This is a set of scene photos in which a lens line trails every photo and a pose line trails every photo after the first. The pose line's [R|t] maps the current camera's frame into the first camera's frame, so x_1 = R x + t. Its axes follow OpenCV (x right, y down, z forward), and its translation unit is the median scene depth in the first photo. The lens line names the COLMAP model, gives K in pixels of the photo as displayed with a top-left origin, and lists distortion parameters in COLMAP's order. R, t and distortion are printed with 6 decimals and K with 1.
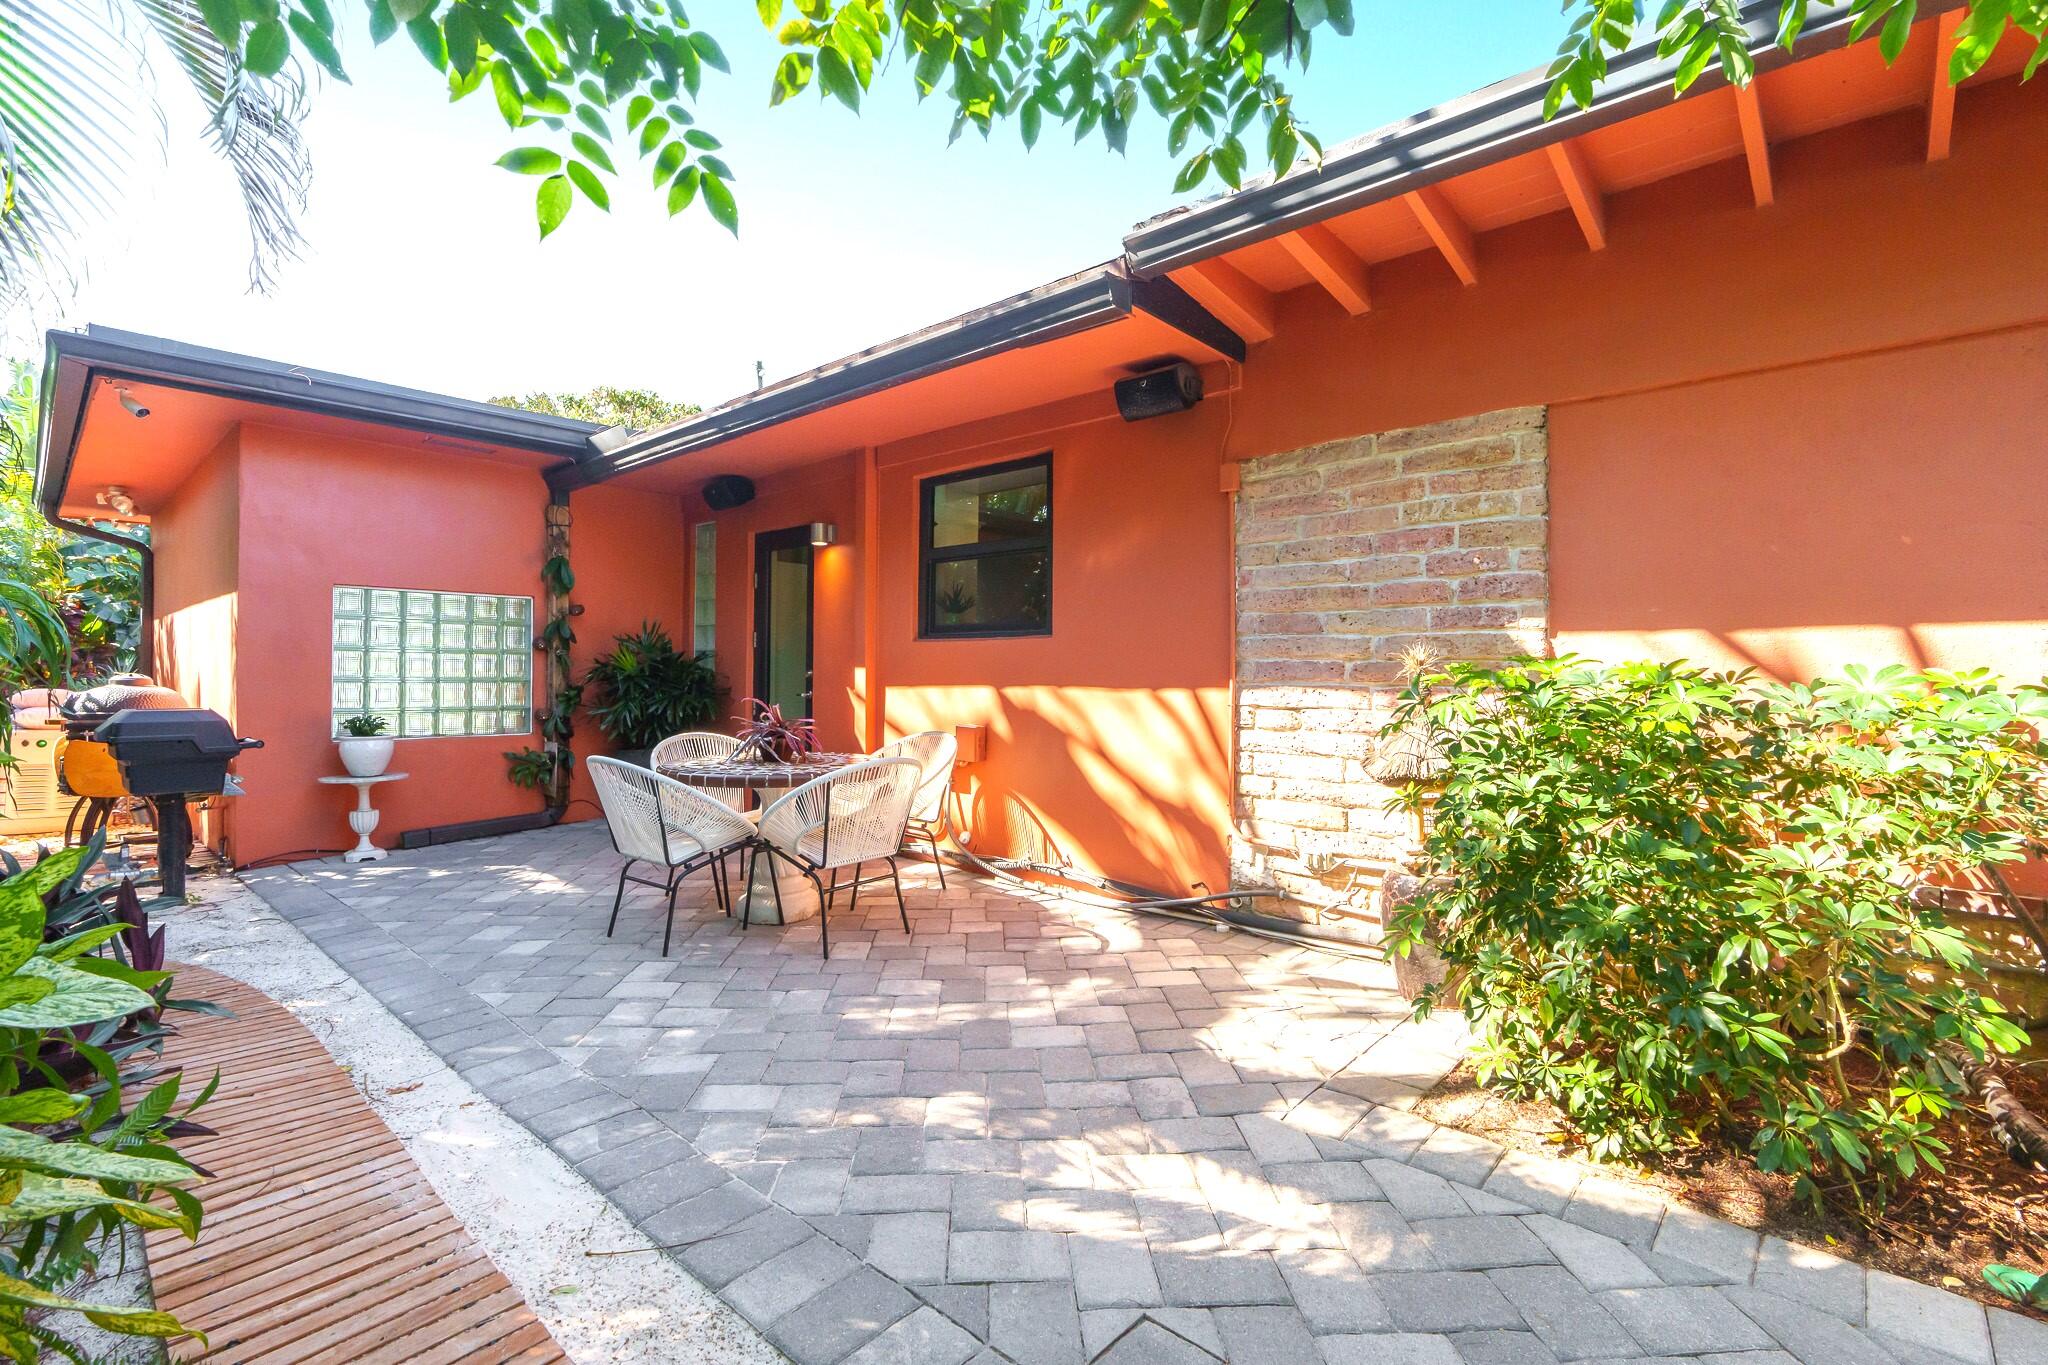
lens RADIAL K [[931.1, 0, 1019.4], [0, 931.1, 672.0], [0, 0, 1]] dist [-0.000009, 0.001147]
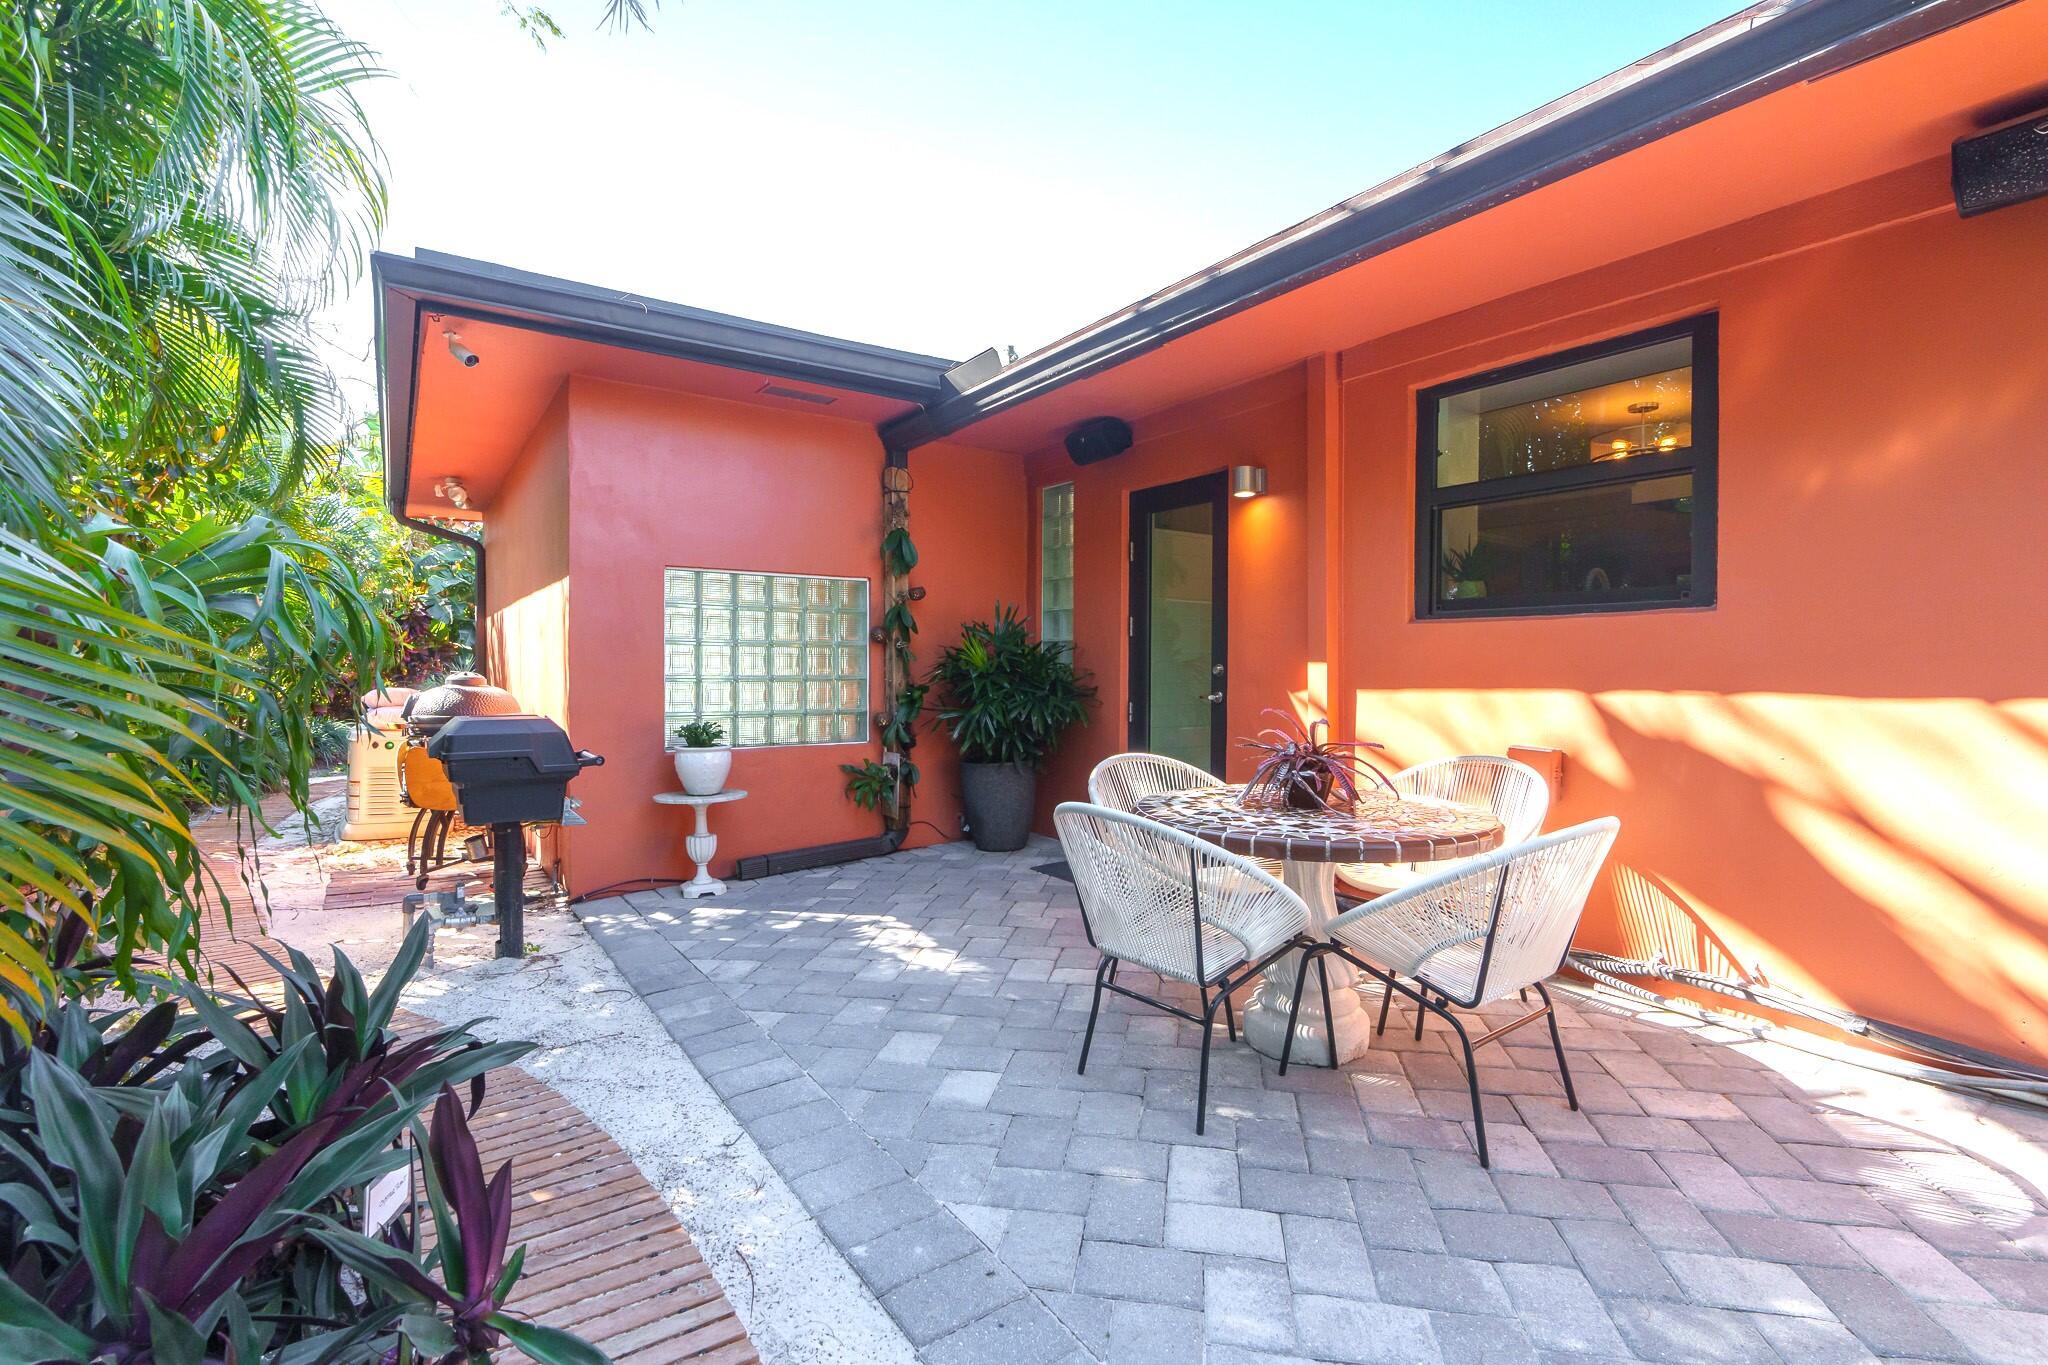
lens RADIAL K [[918.5, 0, 1024.0], [0, 918.5, 682.5], [0, 0, 1]] dist [-0.009904, 0.000267]
pose [[0.976191, -0.000374, -0.216913, -0.237903], [0.004347, 0.999831, 0.017840, -0.001879], [0.216869, -0.018358, 0.976028, 0.257187]]
